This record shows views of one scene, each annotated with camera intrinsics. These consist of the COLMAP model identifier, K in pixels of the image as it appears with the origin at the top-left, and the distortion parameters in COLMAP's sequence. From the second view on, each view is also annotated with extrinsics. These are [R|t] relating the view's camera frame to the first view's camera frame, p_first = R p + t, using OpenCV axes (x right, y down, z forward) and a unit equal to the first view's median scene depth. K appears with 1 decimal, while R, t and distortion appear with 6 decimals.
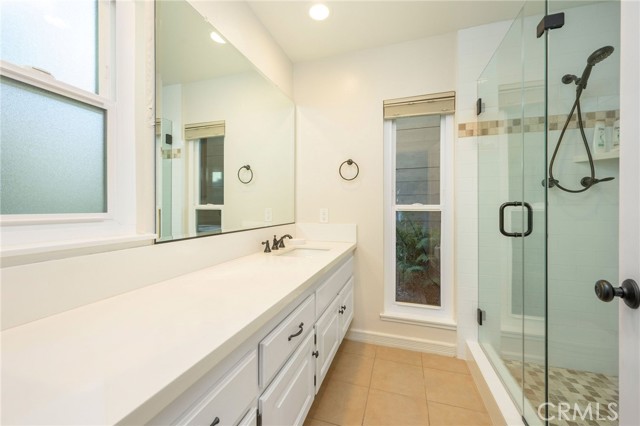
lens RADIAL K [[256.8, 0, 318.1], [0, 256.8, 209.5], [0, 0, 1]] dist [-0.000438, -0.000085]
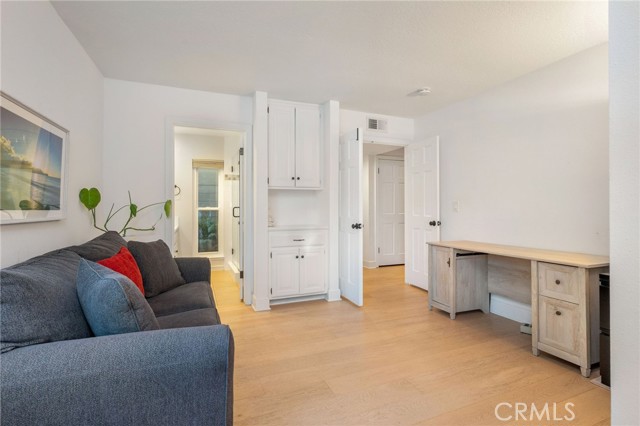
lens RADIAL K [[297.2, 0, 317.7], [0, 297.2, 209.7], [0, 0, 1]] dist [-0.000012, 0.000051]
pose [[0.770615, 0.000008, 0.637301, -0.588513], [0.006118, 0.999954, -0.007411, 0.029359], [-0.637272, 0.009610, 0.770579, -1.782411]]
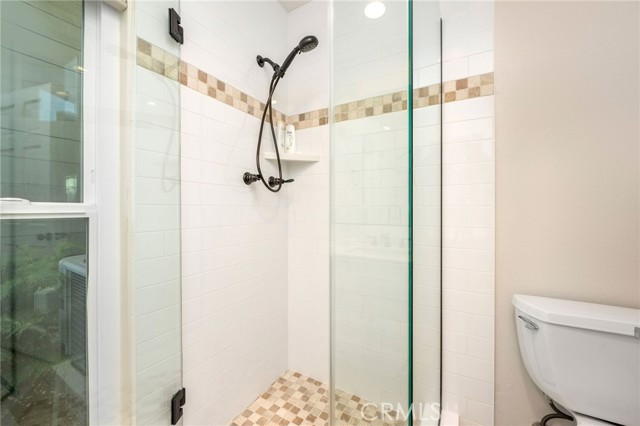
lens RADIAL K [[256.8, 0, 318.1], [0, 256.8, 209.5], [0, 0, 1]] dist [-0.000438, -0.000085]
pose [[0.219897, 0.000655, 0.975523, 0.153116], [0.007247, 0.999971, -0.002305, -0.003605], [-0.975496, 0.007577, 0.219886, 0.574627]]
